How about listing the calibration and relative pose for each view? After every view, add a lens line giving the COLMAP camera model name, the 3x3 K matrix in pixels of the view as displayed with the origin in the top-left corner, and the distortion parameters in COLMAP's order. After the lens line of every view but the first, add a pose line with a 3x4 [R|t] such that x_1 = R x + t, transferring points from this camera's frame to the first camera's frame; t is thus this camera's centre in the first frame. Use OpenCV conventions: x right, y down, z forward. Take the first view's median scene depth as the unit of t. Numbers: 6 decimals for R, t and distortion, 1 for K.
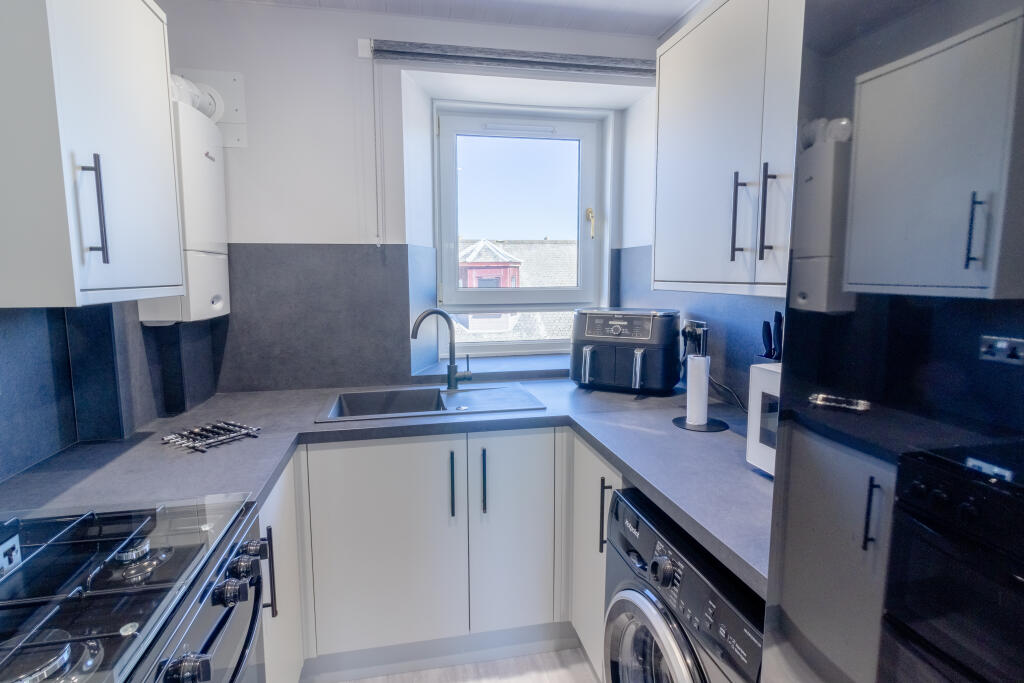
lens RADIAL K [[508.9, 0, 509.4], [0, 508.9, 336.0], [0, 0, 1]] dist [0.000884, -0.001045]
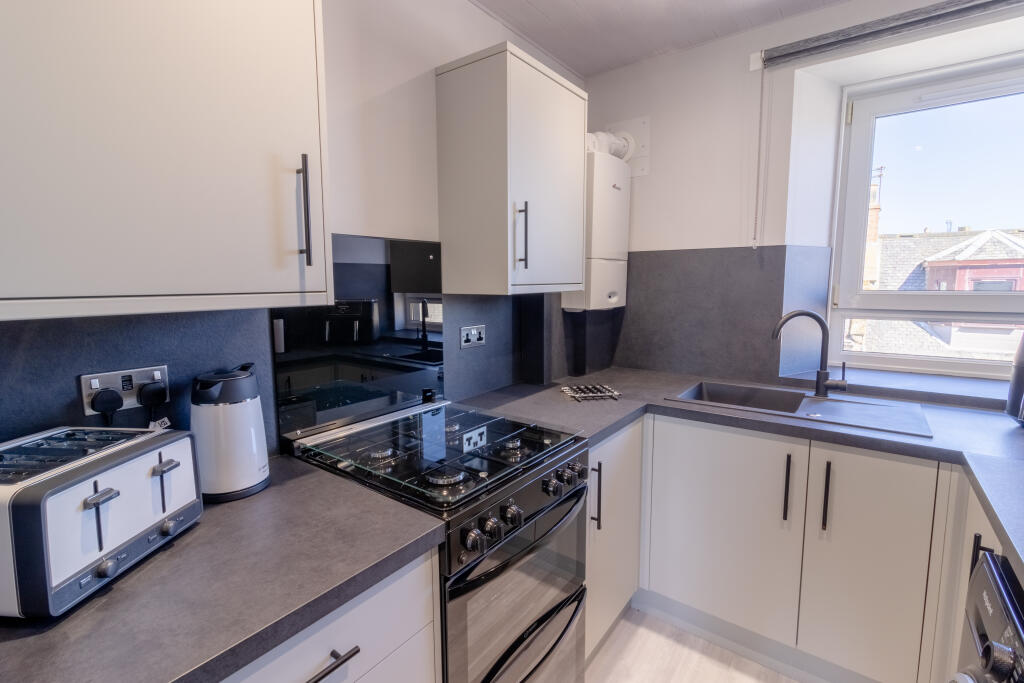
lens RADIAL K [[474.5, 0, 511.4], [0, 474.5, 338.0], [0, 0, 1]] dist [-0.003425, 0.001121]
pose [[0.664136, 0.092052, -0.741923, 0.165895], [-0.086258, 0.995198, 0.046262, 0.005377], [0.742619, 0.033273, 0.668887, -0.018060]]
